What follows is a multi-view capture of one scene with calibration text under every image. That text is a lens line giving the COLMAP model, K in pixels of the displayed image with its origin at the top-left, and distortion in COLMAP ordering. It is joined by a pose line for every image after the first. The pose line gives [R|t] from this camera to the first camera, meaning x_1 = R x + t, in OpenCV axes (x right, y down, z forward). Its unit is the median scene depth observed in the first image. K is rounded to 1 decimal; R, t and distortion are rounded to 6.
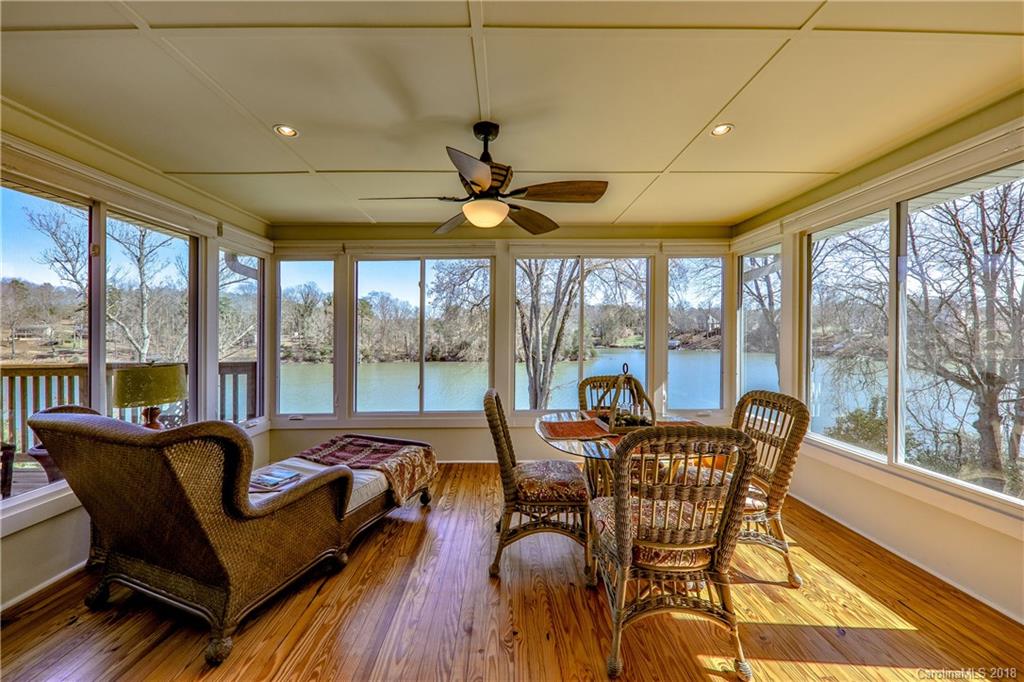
lens RADIAL K [[378.6, 0, 509.0], [0, 378.6, 341.3], [0, 0, 1]] dist [0.005870, 0.000103]
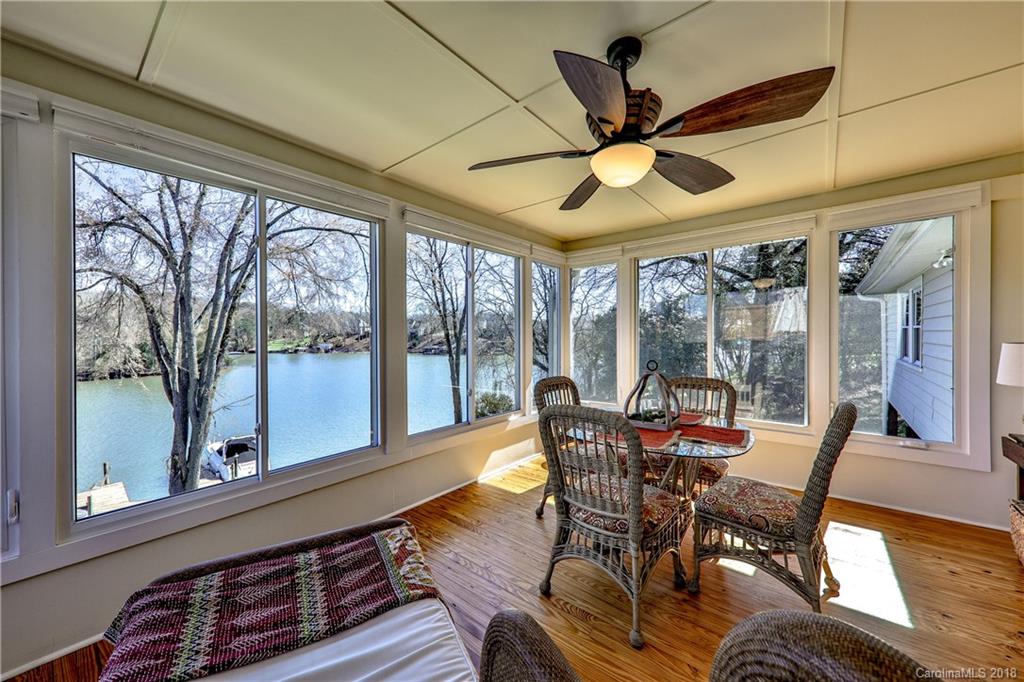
lens RADIAL K [[378.6, 0, 509.0], [0, 378.6, 341.3], [0, 0, 1]] dist [0.005870, 0.000103]
pose [[0.648860, -0.009595, 0.760847, -0.429896], [0.015495, 0.999880, -0.000605, 0.001057], [-0.760750, 0.012182, 0.648931, 0.387063]]
